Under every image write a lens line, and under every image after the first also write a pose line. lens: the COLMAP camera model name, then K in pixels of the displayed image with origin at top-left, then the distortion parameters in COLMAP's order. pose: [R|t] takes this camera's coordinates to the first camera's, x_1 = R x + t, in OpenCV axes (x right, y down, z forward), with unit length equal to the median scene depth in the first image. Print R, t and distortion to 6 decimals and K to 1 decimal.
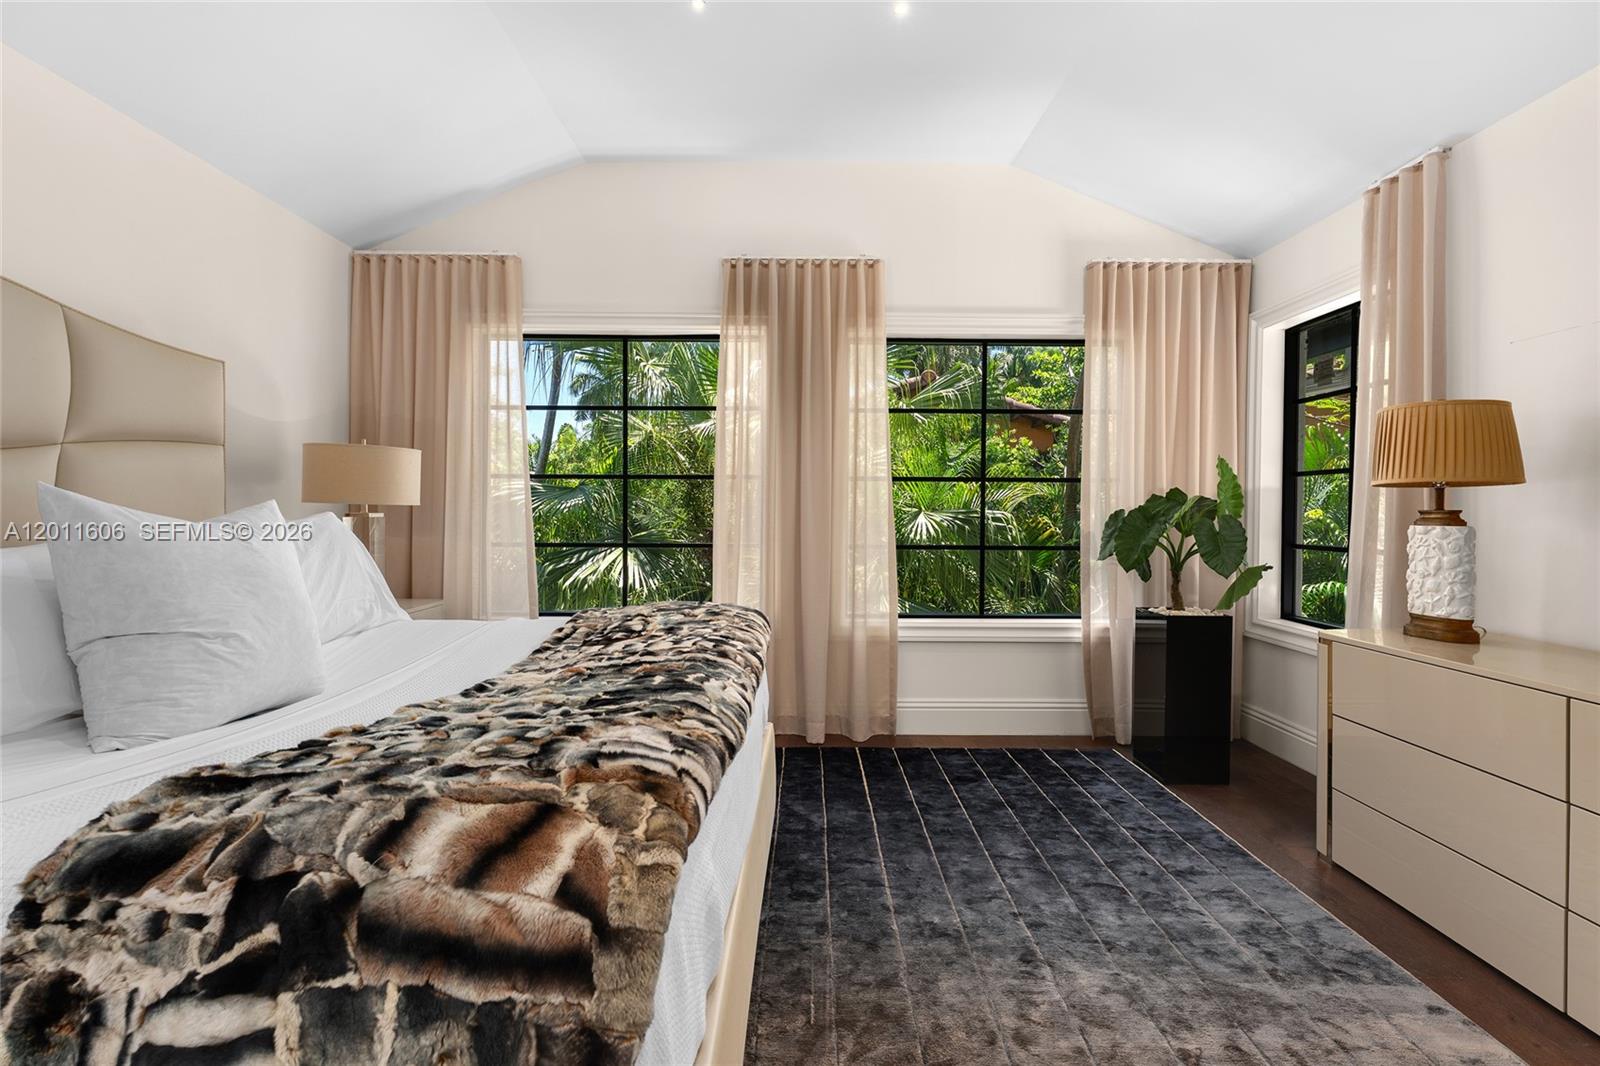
lens RADIAL K [[733.4, 0, 808.5], [0, 733.4, 531.0], [0, 0, 1]] dist [0.002165, -0.000156]
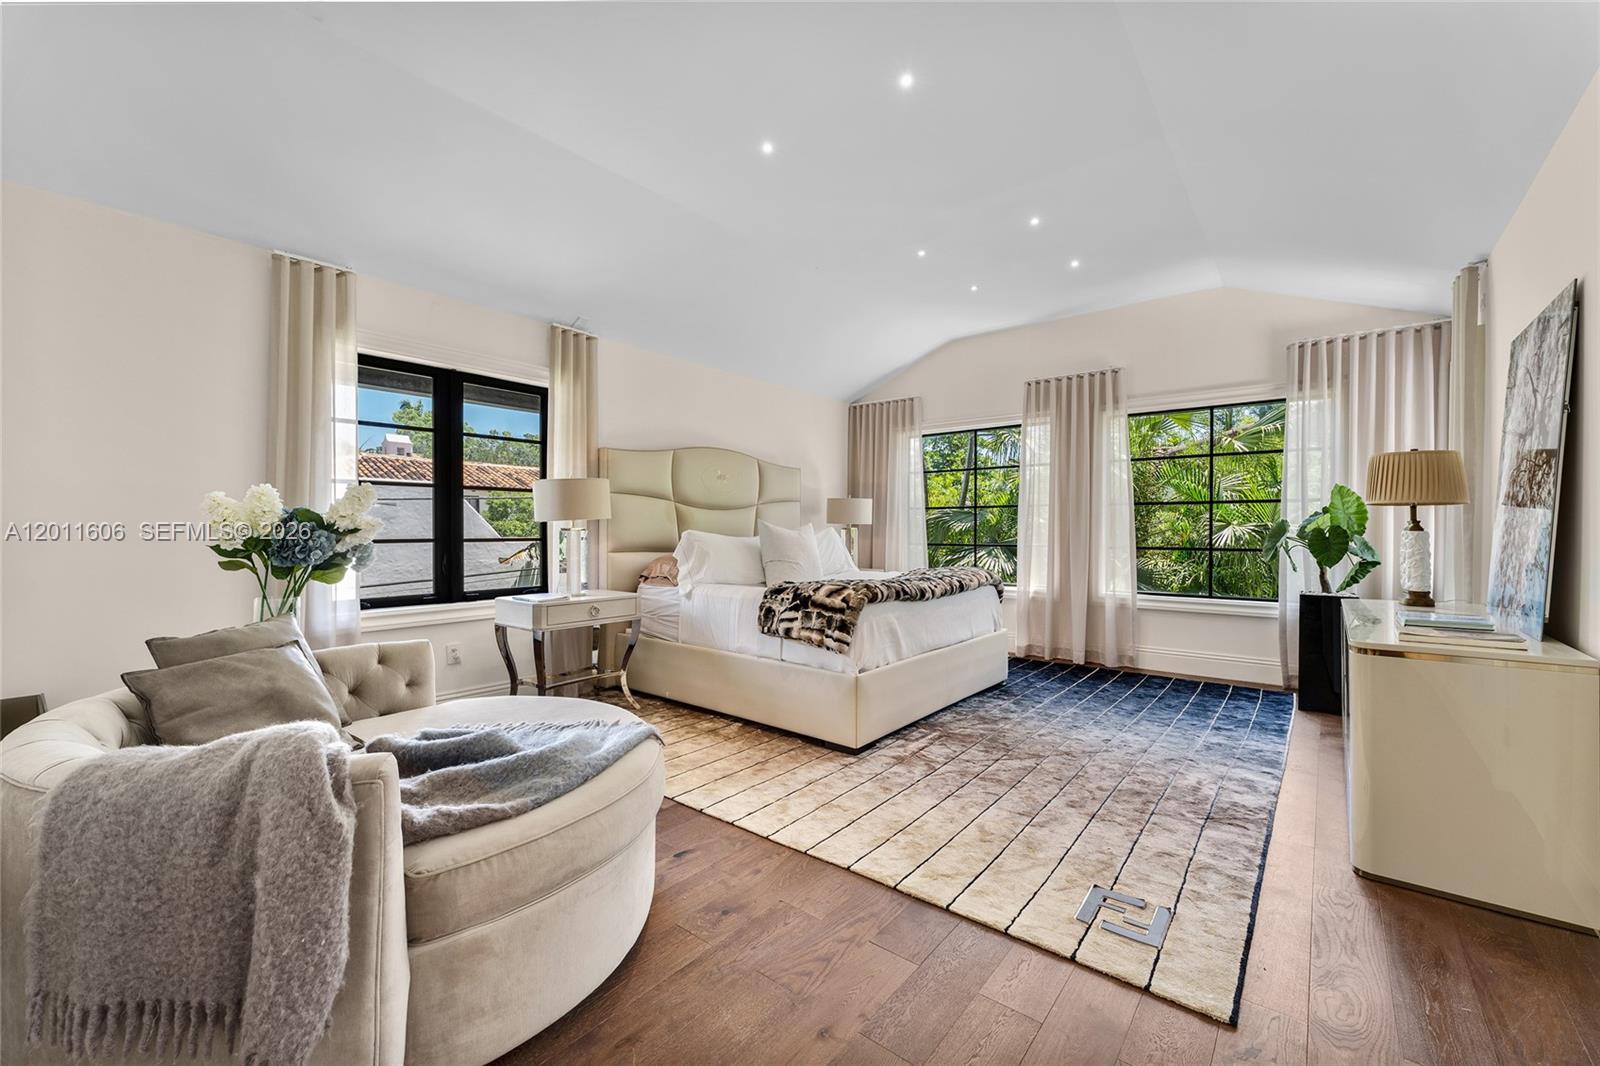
lens RADIAL K [[643.0, 0, 810.5], [0, 643.0, 536.2], [0, 0, 1]] dist [0.002453, 0.000026]
pose [[0.784174, 0.001712, -0.620539, 0.632183], [-0.010996, 0.999878, -0.011137, 0.029365], [0.620444, 0.015557, 0.784097, -0.740438]]
